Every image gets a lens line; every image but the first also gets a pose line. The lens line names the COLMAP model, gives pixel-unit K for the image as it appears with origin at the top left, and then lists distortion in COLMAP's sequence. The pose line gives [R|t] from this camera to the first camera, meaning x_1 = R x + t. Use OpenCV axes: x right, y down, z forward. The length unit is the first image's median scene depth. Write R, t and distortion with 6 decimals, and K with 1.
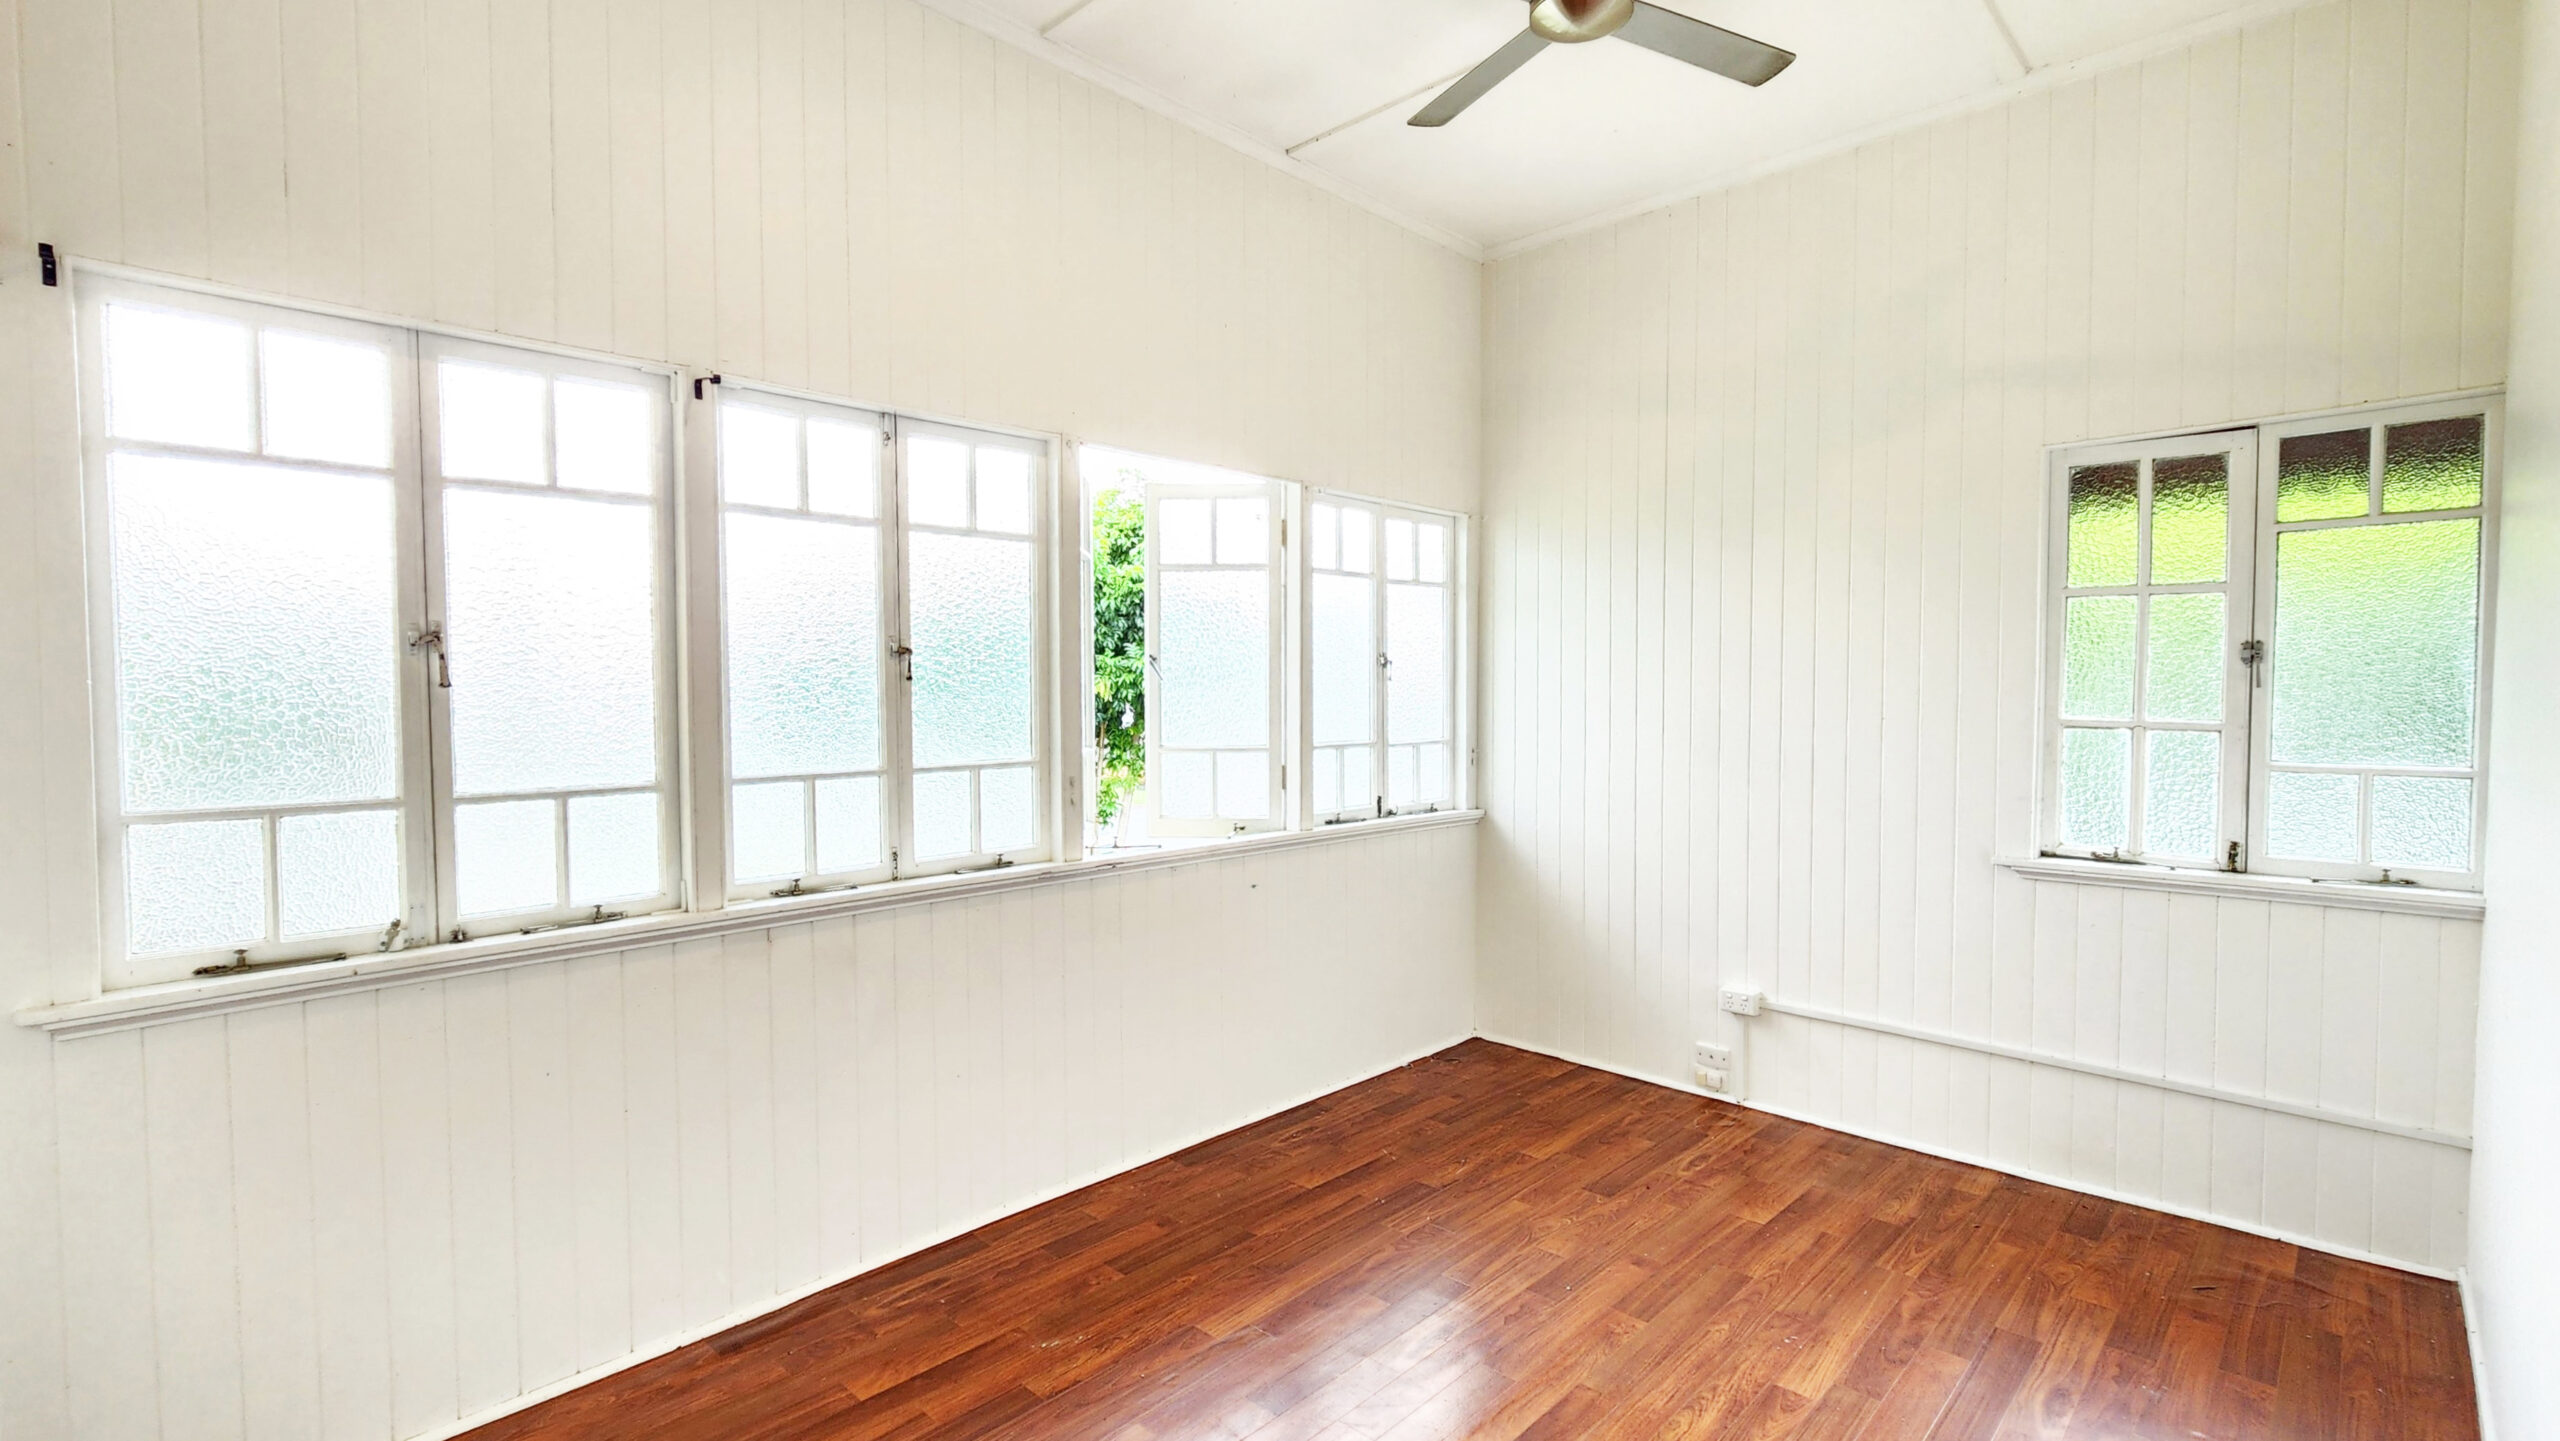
lens RADIAL K [[1153.5, 0, 1248.3], [0, 1153.5, 719.6], [0, 0, 1]] dist [-0.001423, -0.000610]
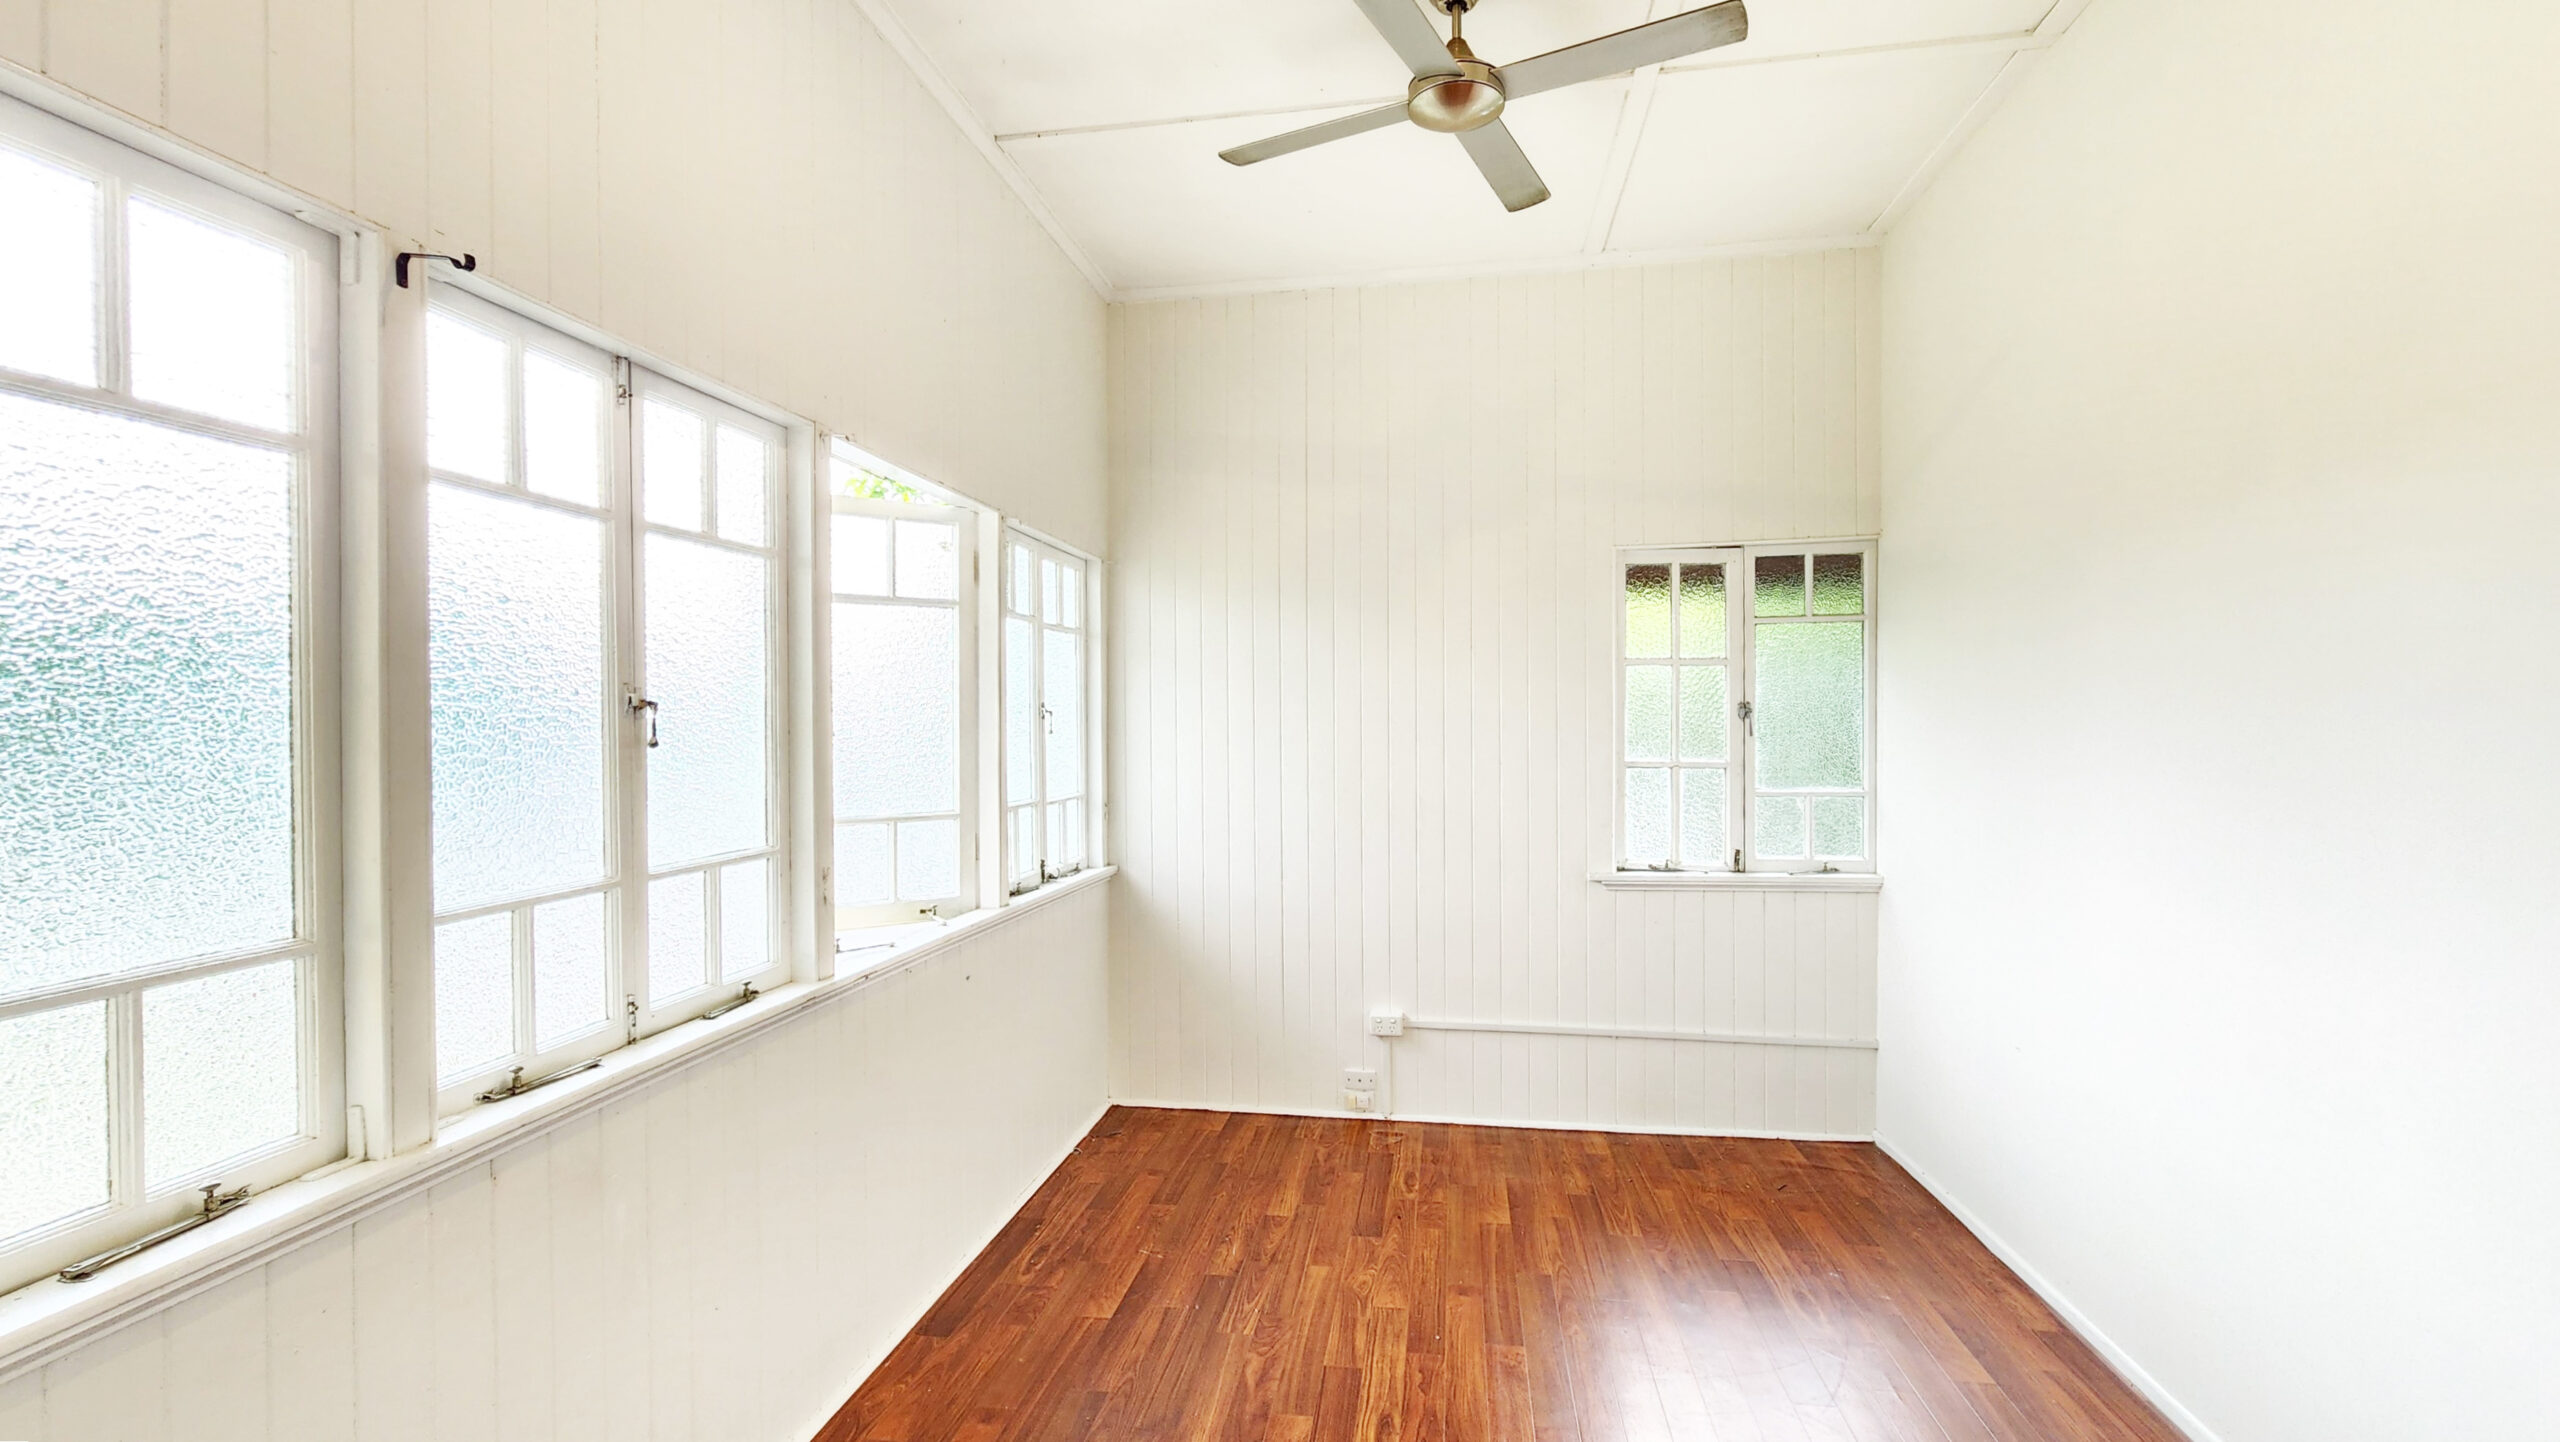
lens RADIAL K [[1145.1, 0, 1280.0], [0, 1145.1, 721.0], [0, 0, 1]] dist [0.000706, 0.000008]
pose [[0.811856, -0.003388, 0.583848, -0.347686], [0.022329, 0.999432, -0.025249, -0.021948], [-0.583431, 0.033535, 0.811470, 0.201550]]
